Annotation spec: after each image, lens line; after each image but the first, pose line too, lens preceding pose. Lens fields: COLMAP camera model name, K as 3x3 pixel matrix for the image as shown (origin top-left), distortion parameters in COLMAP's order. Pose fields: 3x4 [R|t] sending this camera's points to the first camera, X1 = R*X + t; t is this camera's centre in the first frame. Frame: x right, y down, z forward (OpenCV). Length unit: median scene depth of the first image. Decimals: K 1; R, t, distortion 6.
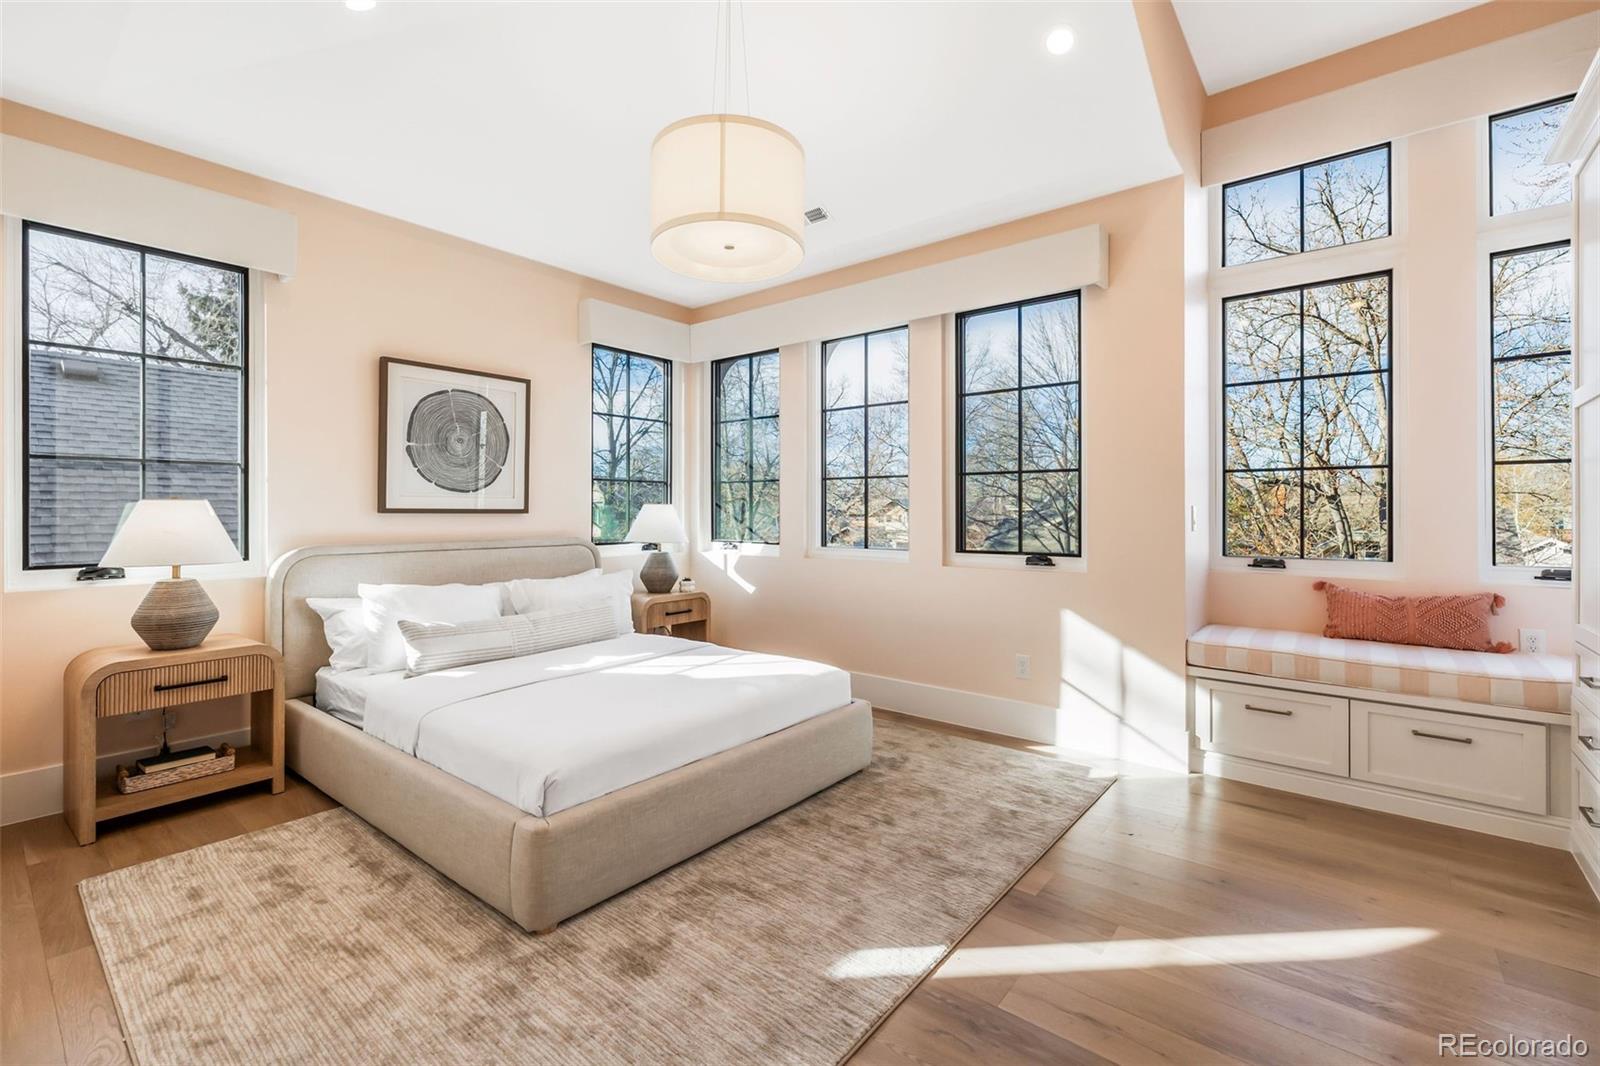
lens RADIAL K [[679.3, 0, 800.0], [0, 679.3, 533.0], [0, 0, 1]] dist [-0.000867, -0.000026]
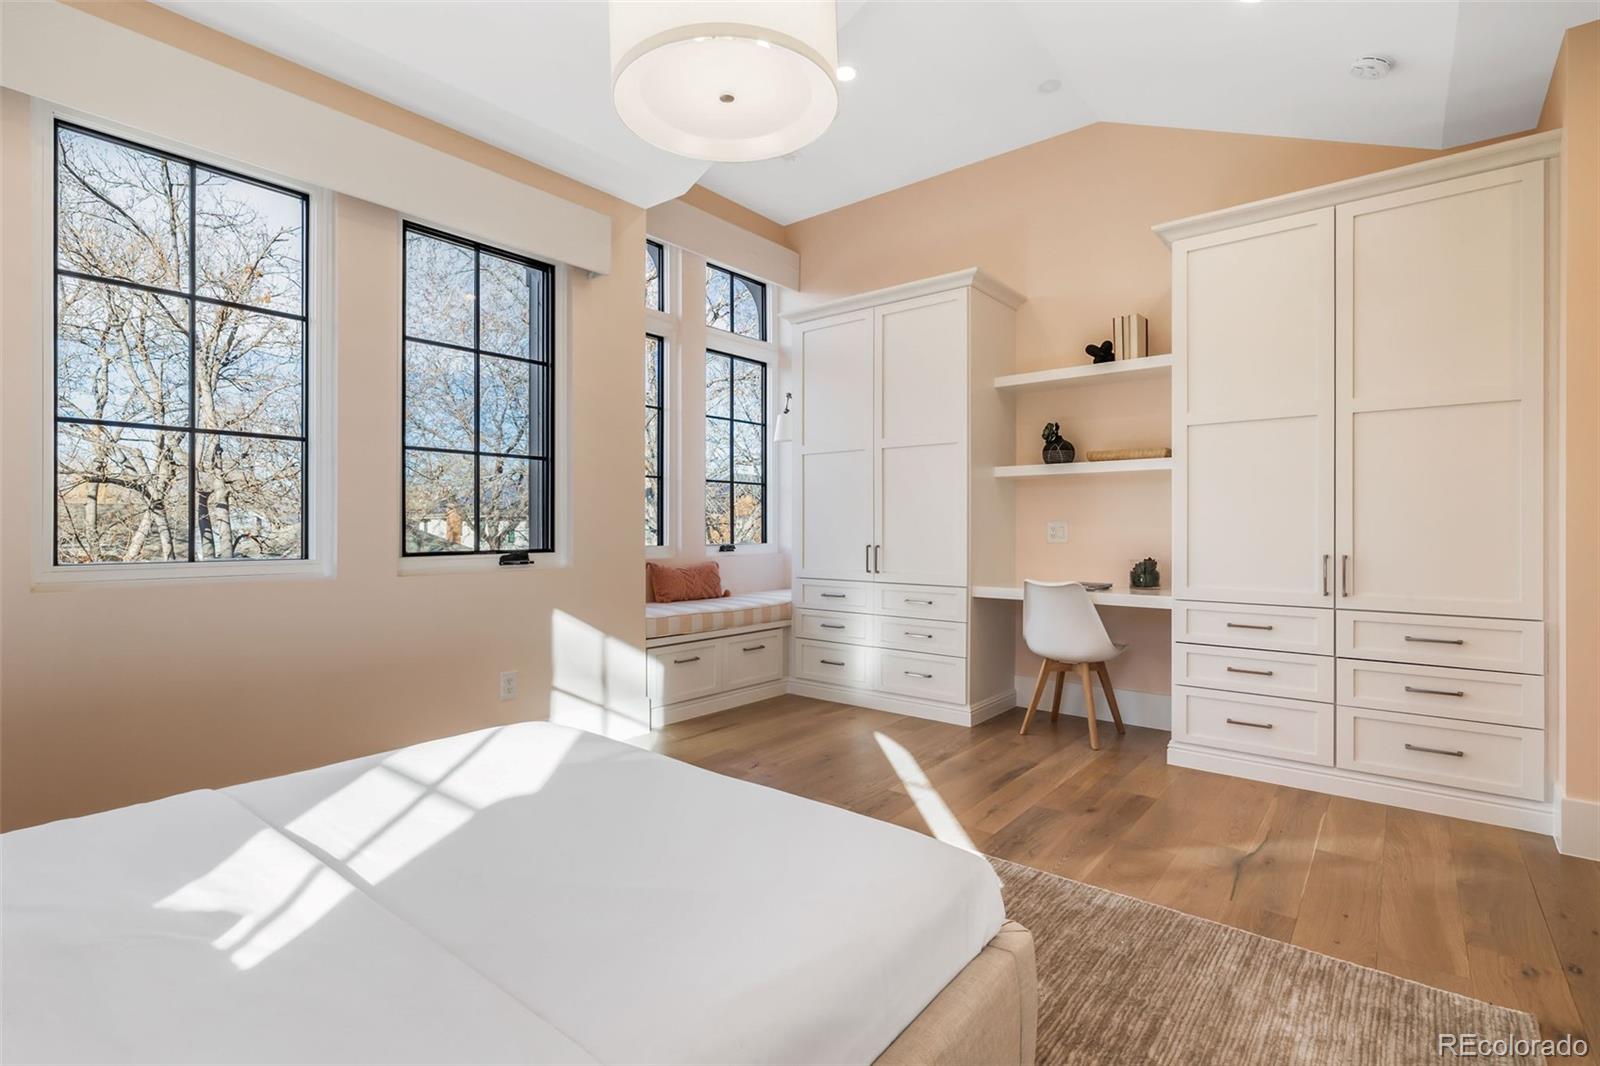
lens RADIAL K [[732.5, 0, 797.9], [0, 732.5, 536.6], [0, 0, 1]] dist [-0.013765, 0.005171]
pose [[-0.016278, -0.010951, 0.999808, -0.634317], [0.029321, 0.999505, 0.011425, 0.013228], [-0.999438, 0.029501, -0.015949, 0.724279]]
